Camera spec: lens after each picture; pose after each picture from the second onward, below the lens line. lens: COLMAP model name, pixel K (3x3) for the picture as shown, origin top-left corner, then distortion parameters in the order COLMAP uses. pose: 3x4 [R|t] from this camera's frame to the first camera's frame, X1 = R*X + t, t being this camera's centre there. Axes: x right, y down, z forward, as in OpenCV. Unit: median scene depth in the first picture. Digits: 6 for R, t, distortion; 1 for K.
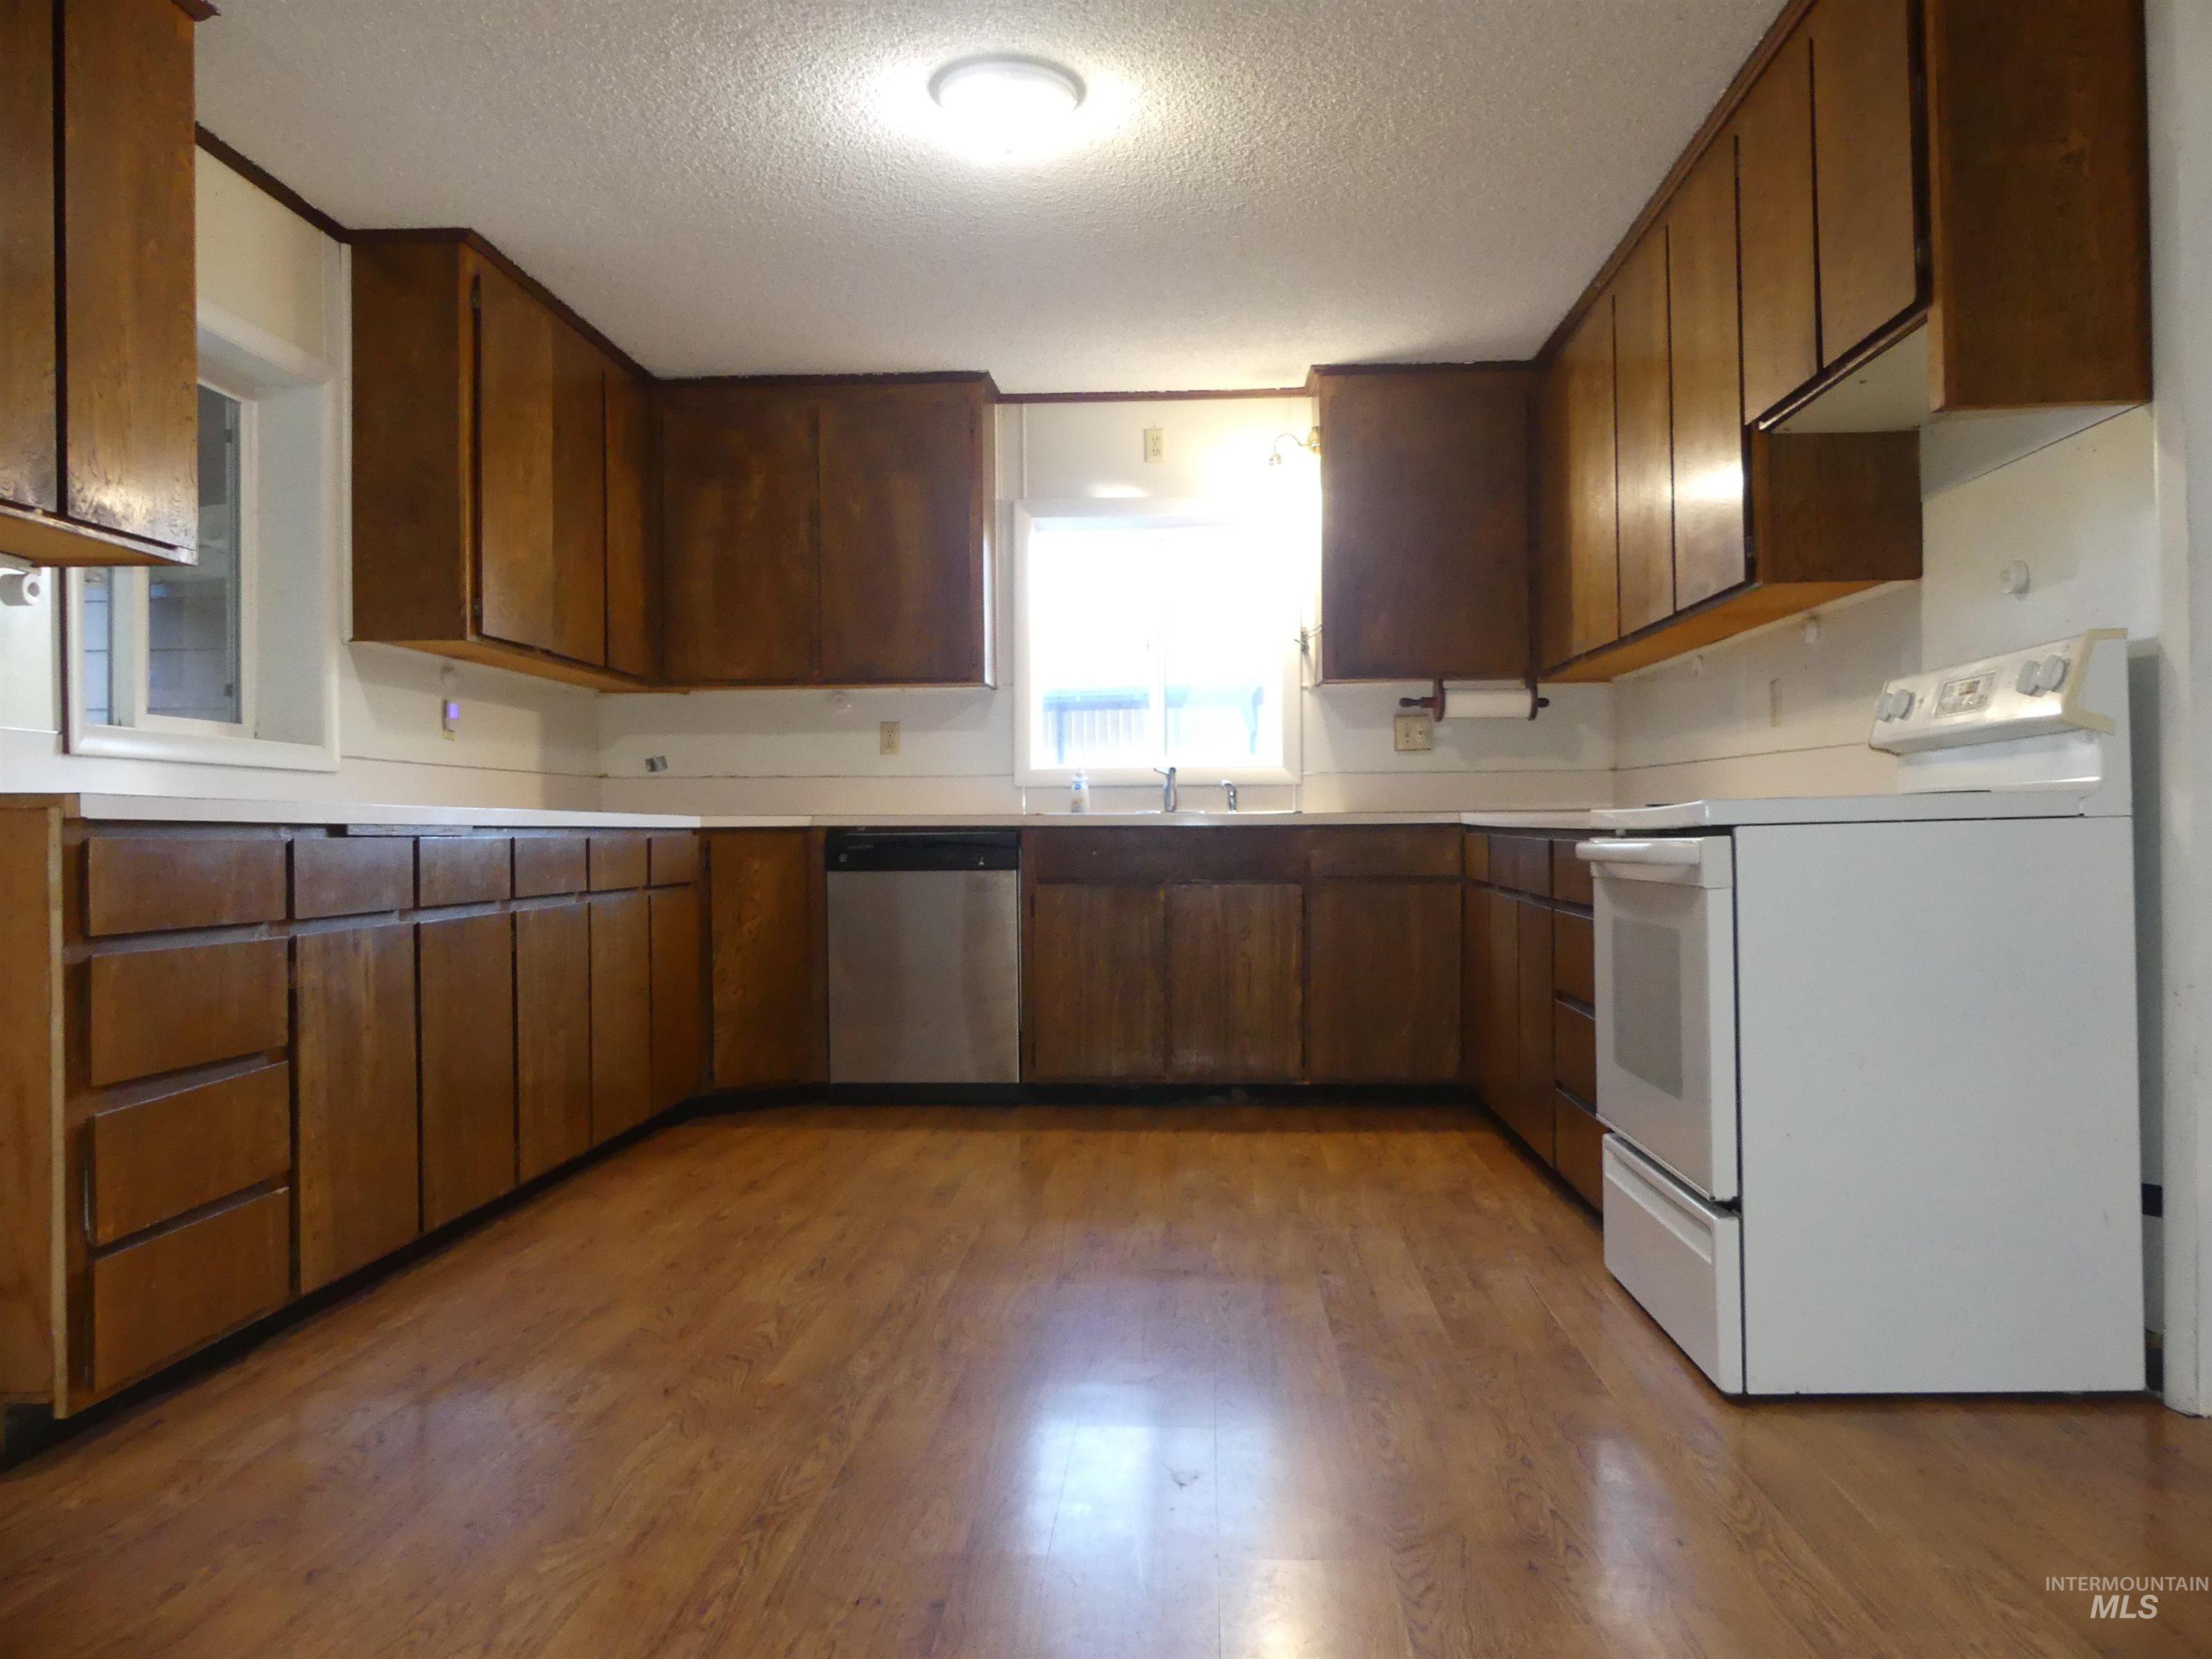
lens RADIAL K [[1671.2, 0, 1105.5], [0, 1671.2, 830.9], [0, 0, 1]] dist [-0.026658, 0.013590]
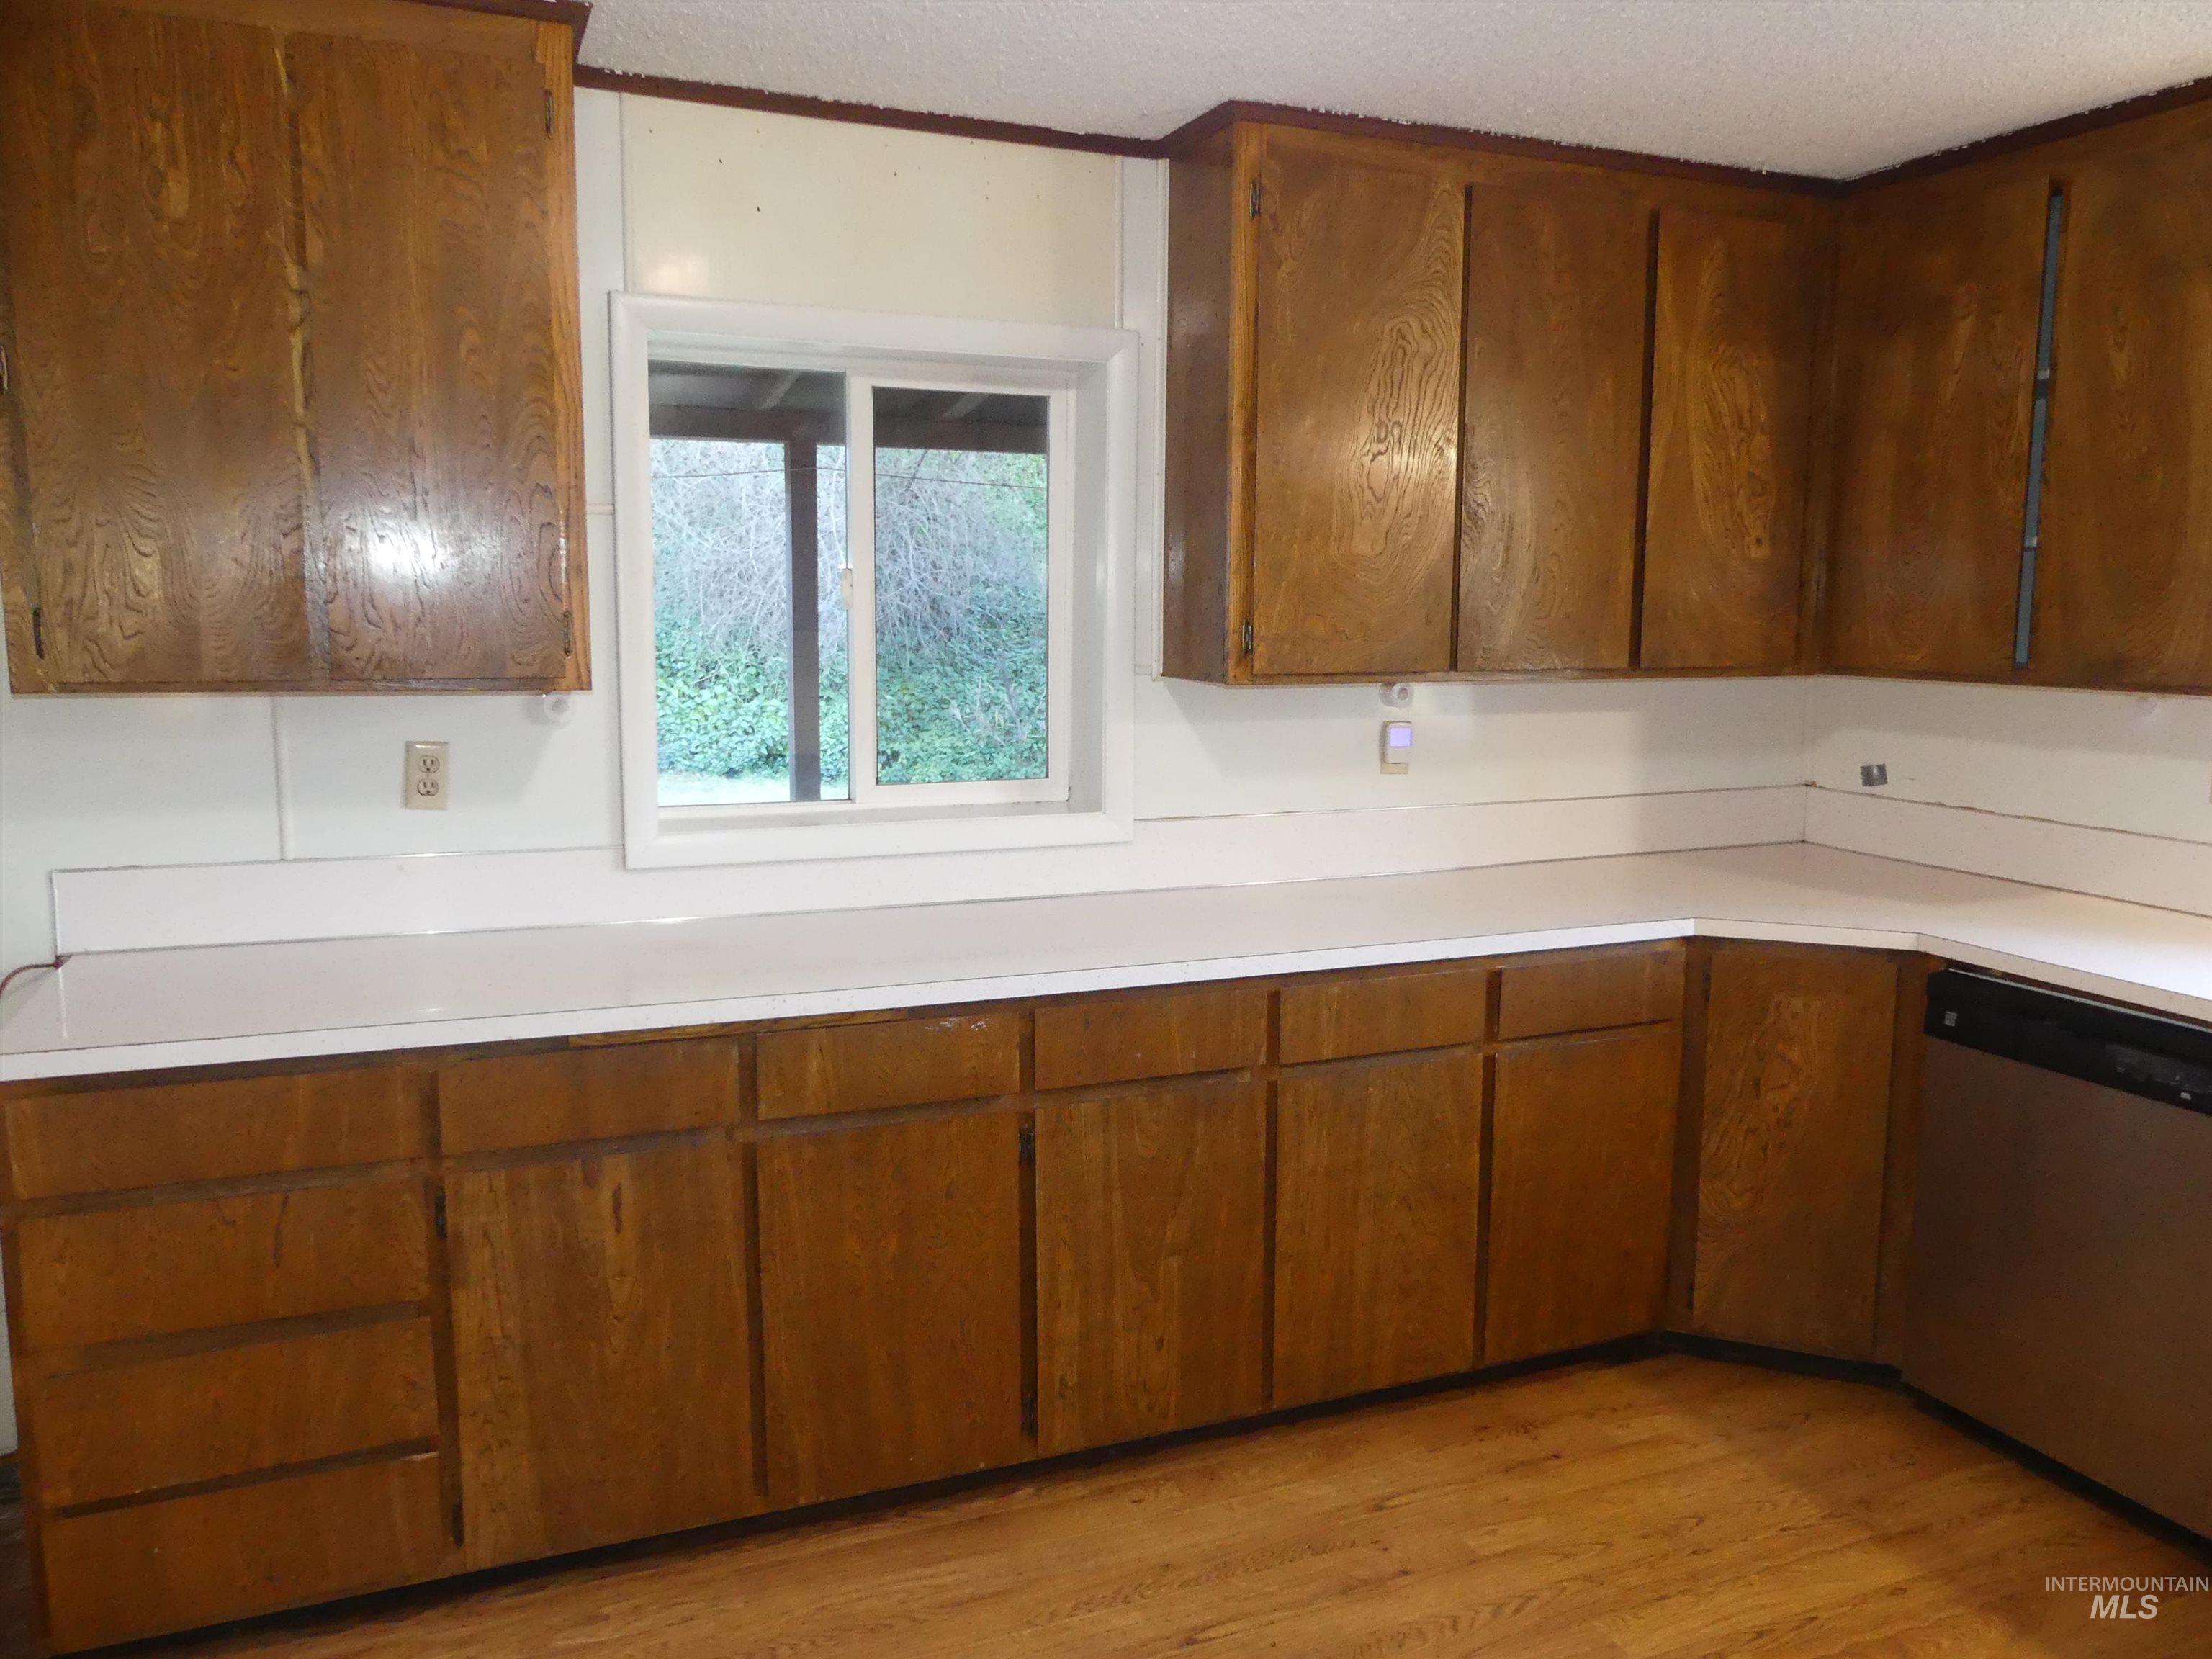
lens RADIAL K [[1671.2, 0, 1102.3], [0, 1671.2, 837.1], [0, 0, 1]] dist [-0.026658, 0.013590]
pose [[0.442125, 0.131133, -0.887316, 0.226370], [-0.007513, 0.989762, 0.142530, -0.133980], [0.896922, -0.056349, 0.438583, 0.545583]]
